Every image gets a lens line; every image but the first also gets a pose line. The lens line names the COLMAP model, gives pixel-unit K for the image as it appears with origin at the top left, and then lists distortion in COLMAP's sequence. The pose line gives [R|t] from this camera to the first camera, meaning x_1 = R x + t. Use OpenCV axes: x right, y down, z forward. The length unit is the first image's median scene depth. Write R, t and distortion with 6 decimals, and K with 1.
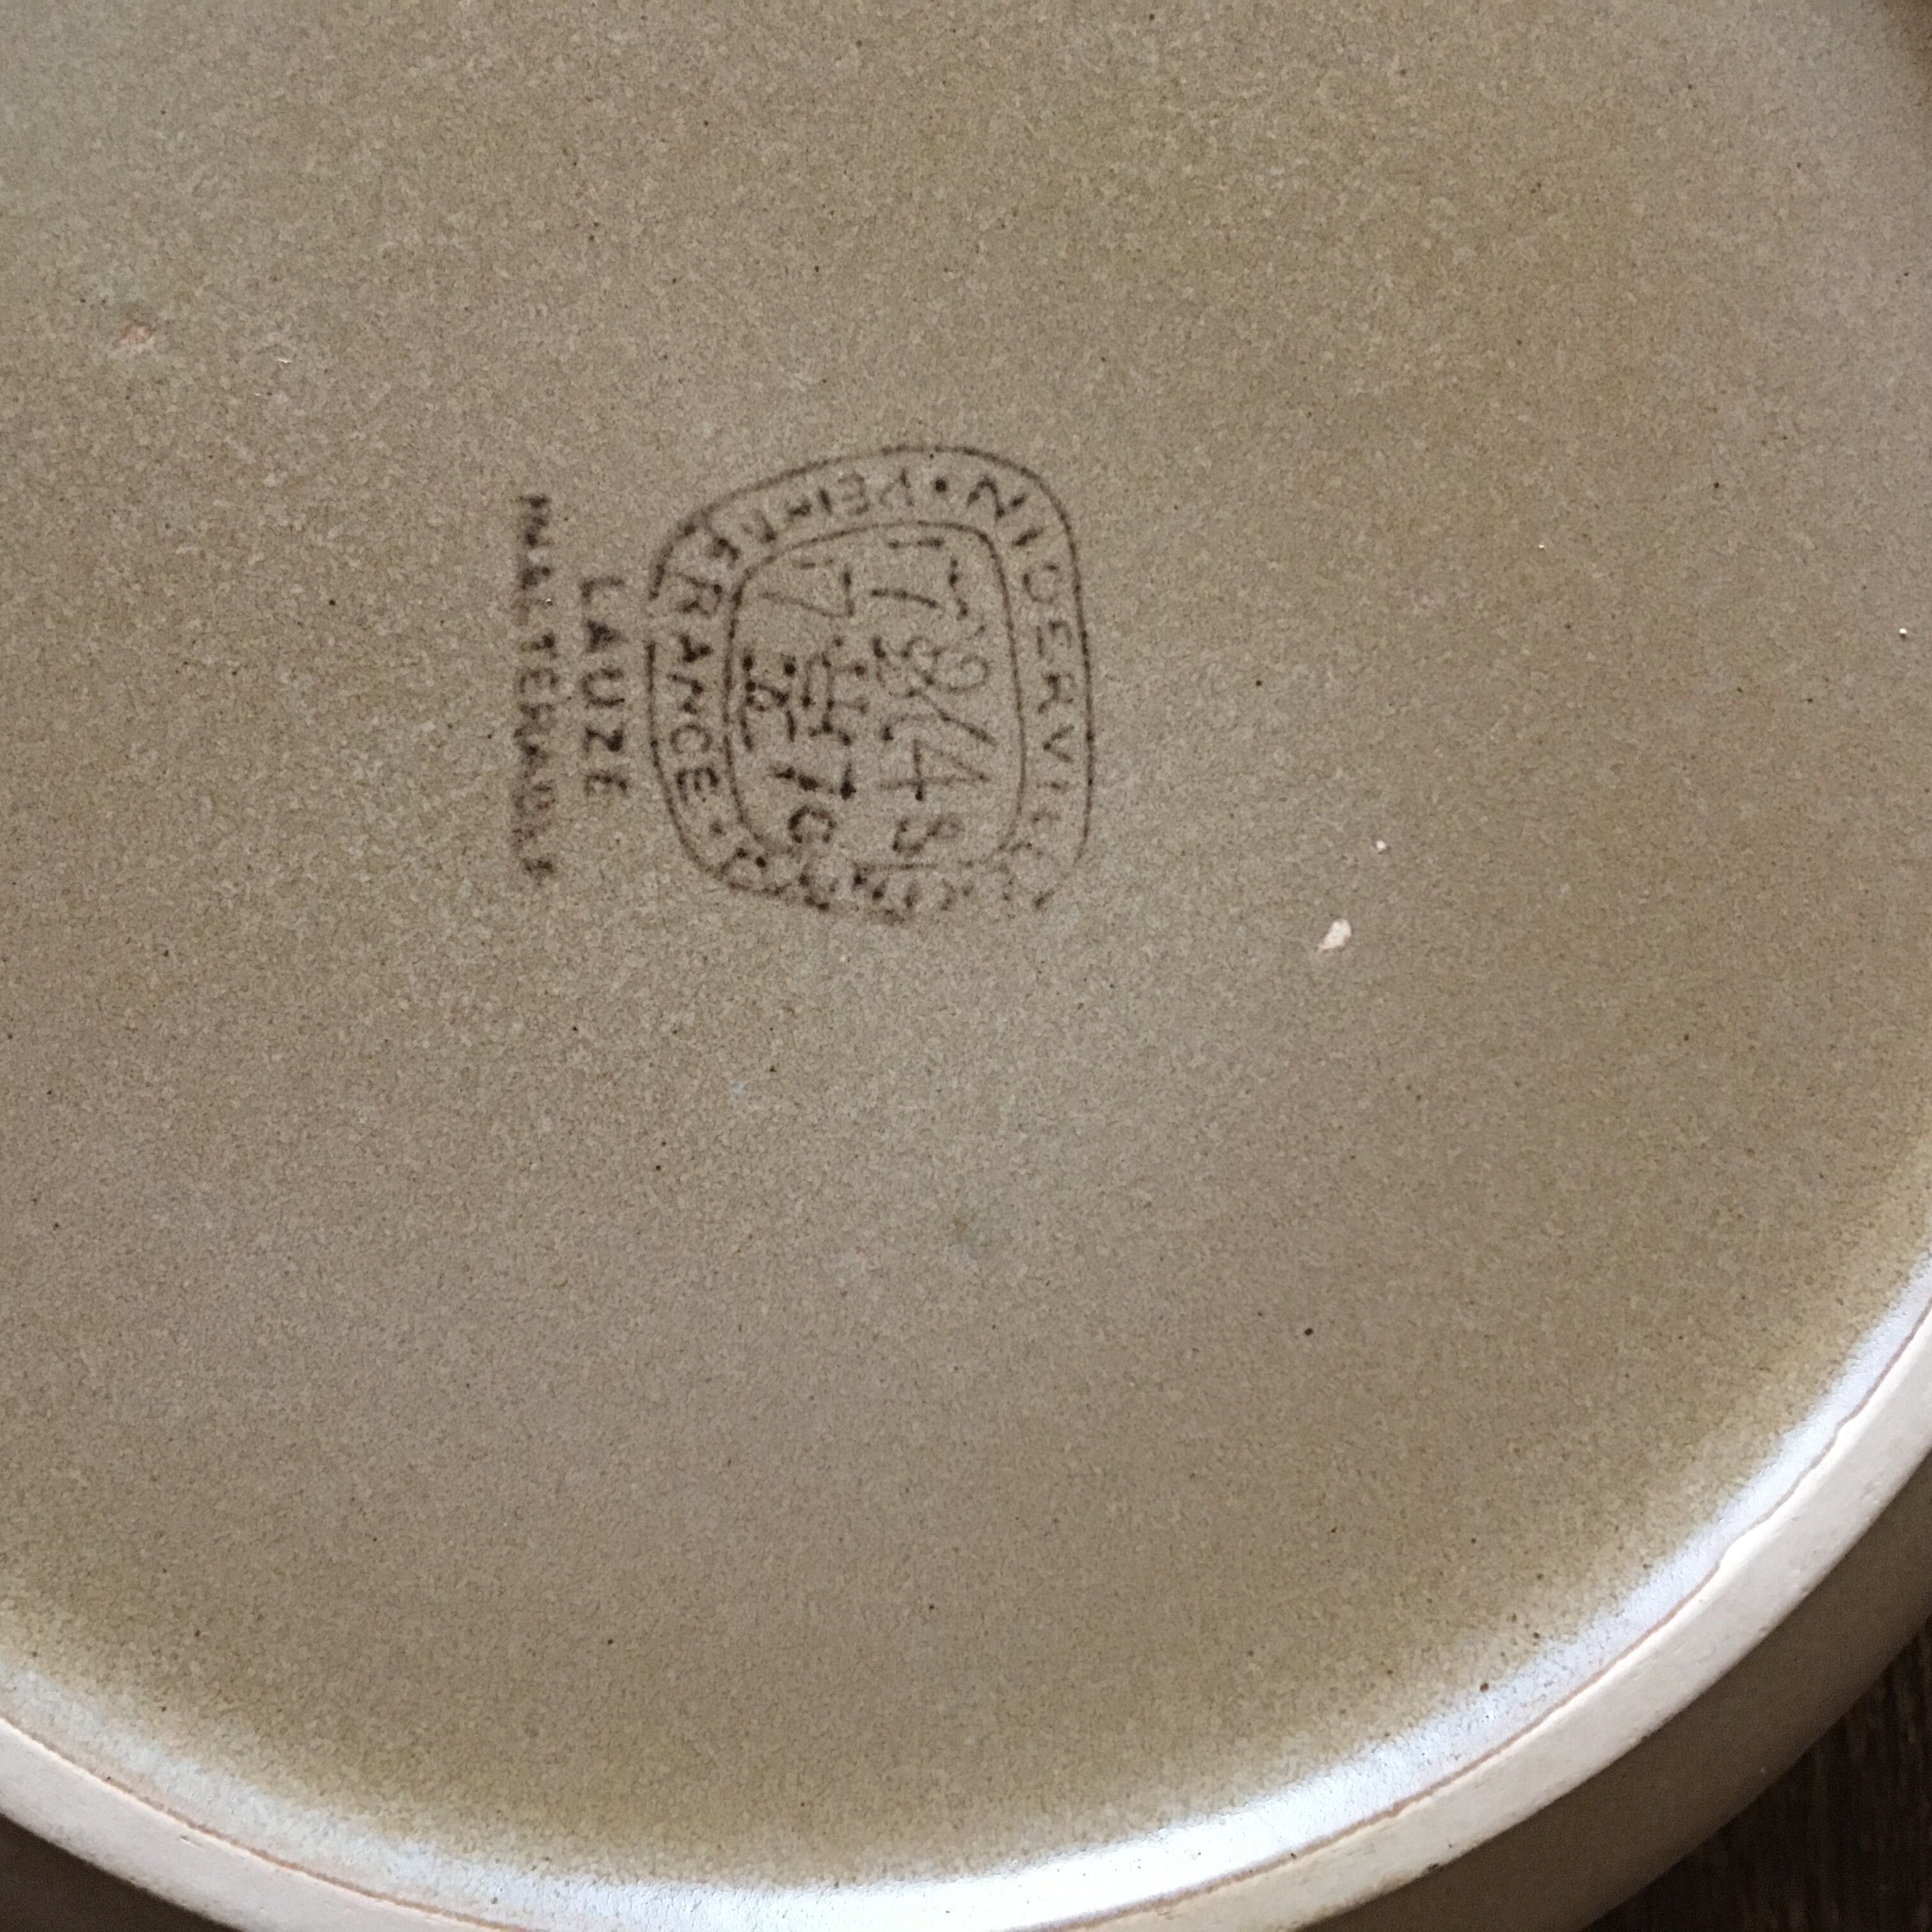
lens RADIAL K [[3036.1, 0, 966.0], [0, 3036.1, 966.0], [0, 0, 1]] dist [0.024063, -0.127001]
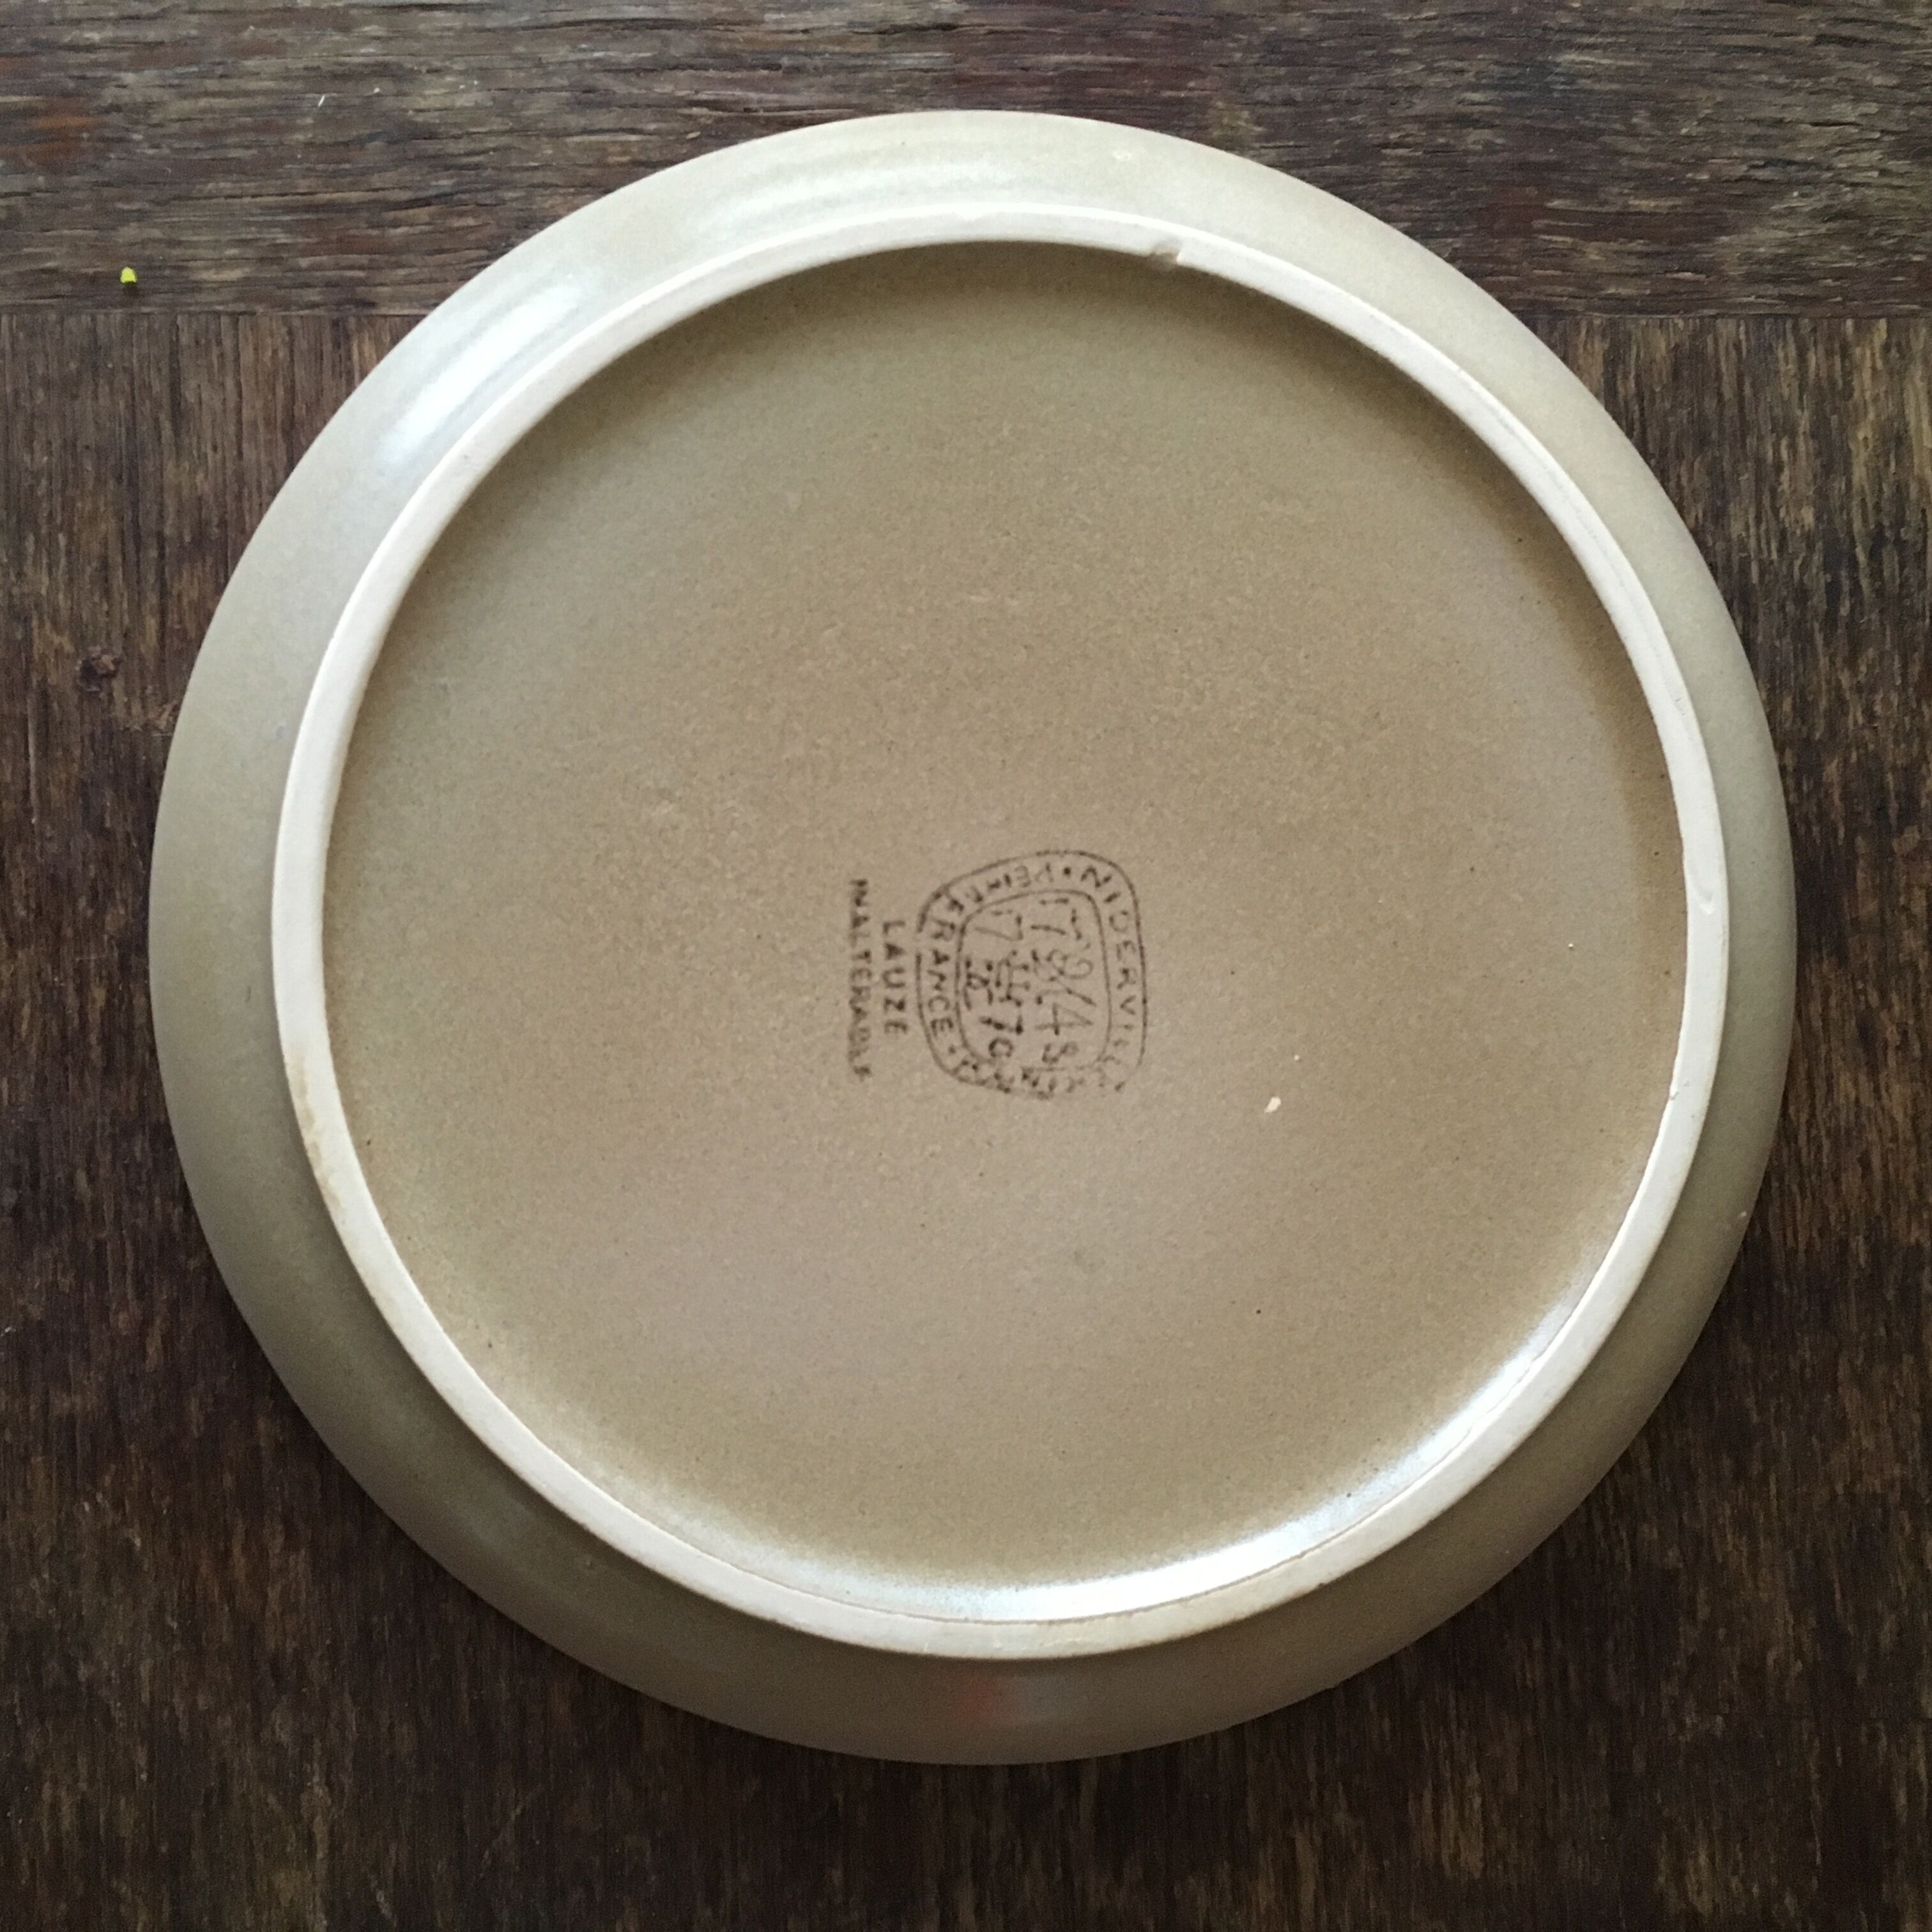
lens RADIAL K [[2442.2, 0, 966.0], [0, 2442.2, 966.0], [0, 0, 1]] dist [-0.012413, 0.023859]
pose [[0.999586, 0.000607, -0.028755, -0.028257], [-0.001540, 0.999472, -0.032446, -0.048110], [0.028720, 0.032477, 0.999060, -0.558312]]
